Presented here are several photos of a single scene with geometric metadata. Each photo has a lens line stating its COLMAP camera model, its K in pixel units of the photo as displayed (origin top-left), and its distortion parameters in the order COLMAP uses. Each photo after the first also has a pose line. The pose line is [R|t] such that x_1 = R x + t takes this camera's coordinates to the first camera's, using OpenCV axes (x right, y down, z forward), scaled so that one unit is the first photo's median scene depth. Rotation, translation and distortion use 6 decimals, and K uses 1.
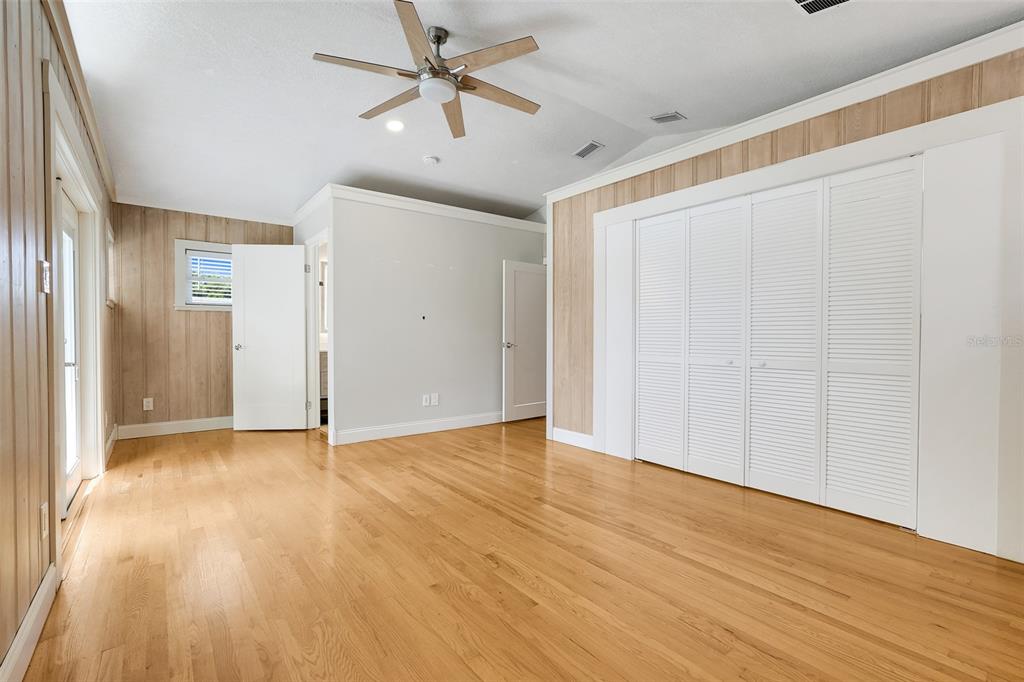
lens RADIAL K [[452.9, 0, 515.1], [0, 452.9, 341.0], [0, 0, 1]] dist [-0.016646, 0.001509]
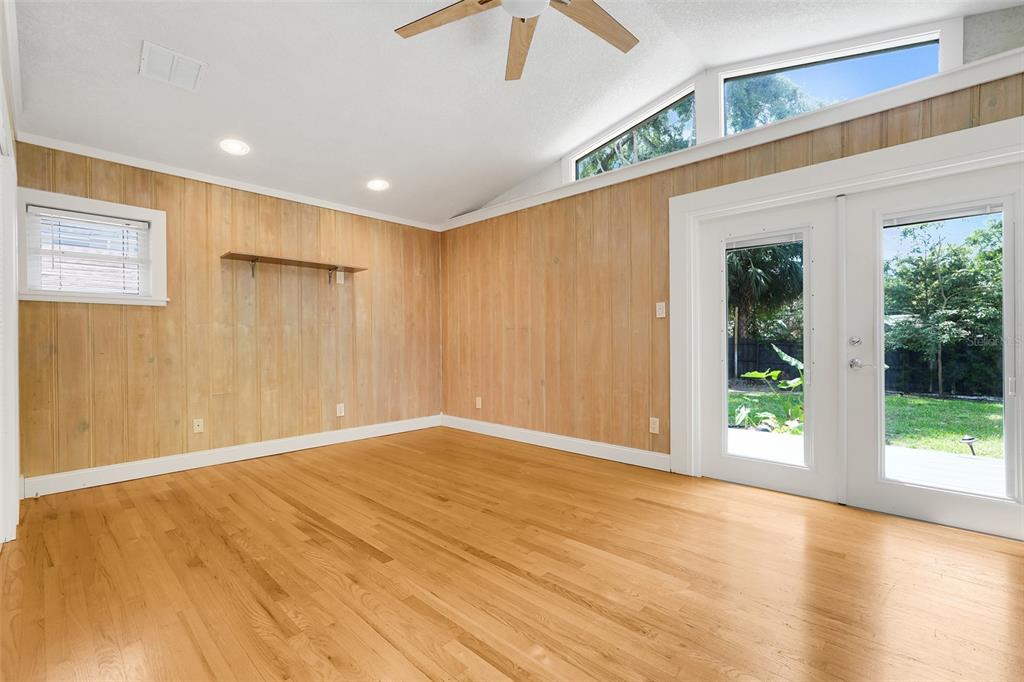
lens RADIAL K [[452.9, 0, 508.2], [0, 452.9, 343.3], [0, 0, 1]] dist [-0.016646, 0.001509]
pose [[-0.991125, 0.002975, -0.132904, -0.035034], [0.001166, 0.999906, 0.013687, -0.010574], [0.132932, 0.013411, -0.991034, 1.310110]]
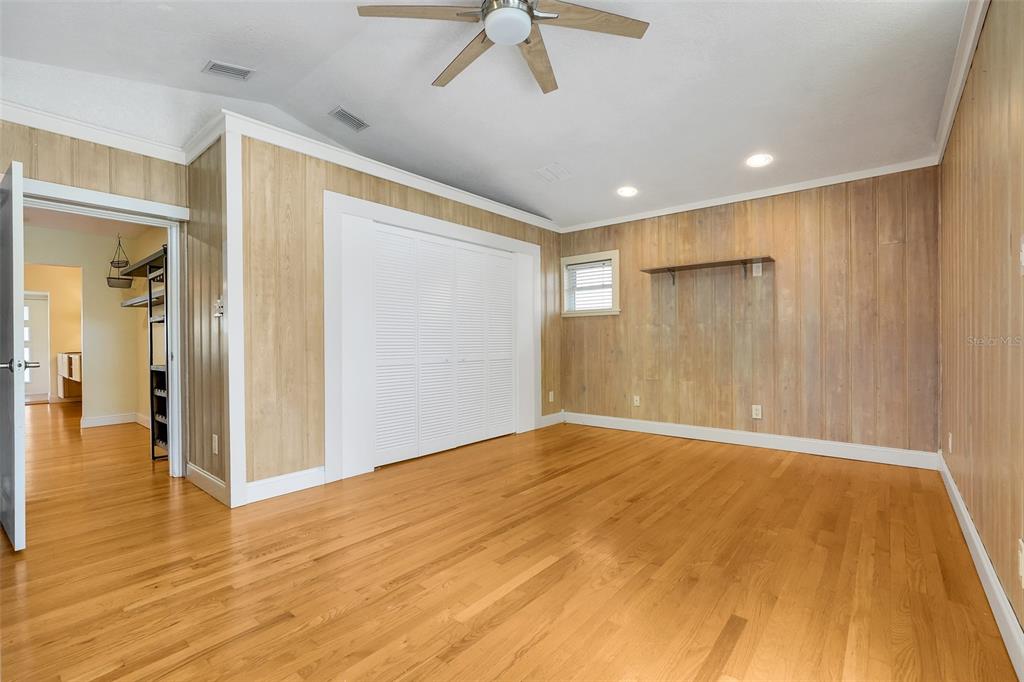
lens RADIAL K [[452.9, 0, 507.1], [0, 452.9, 340.5], [0, 0, 1]] dist [-0.016646, 0.001509]
pose [[-0.192373, -0.001633, 0.981321, -0.723117], [0.017701, 0.999830, 0.005133, -0.010829], [-0.981162, 0.018358, -0.192311, 0.889766]]
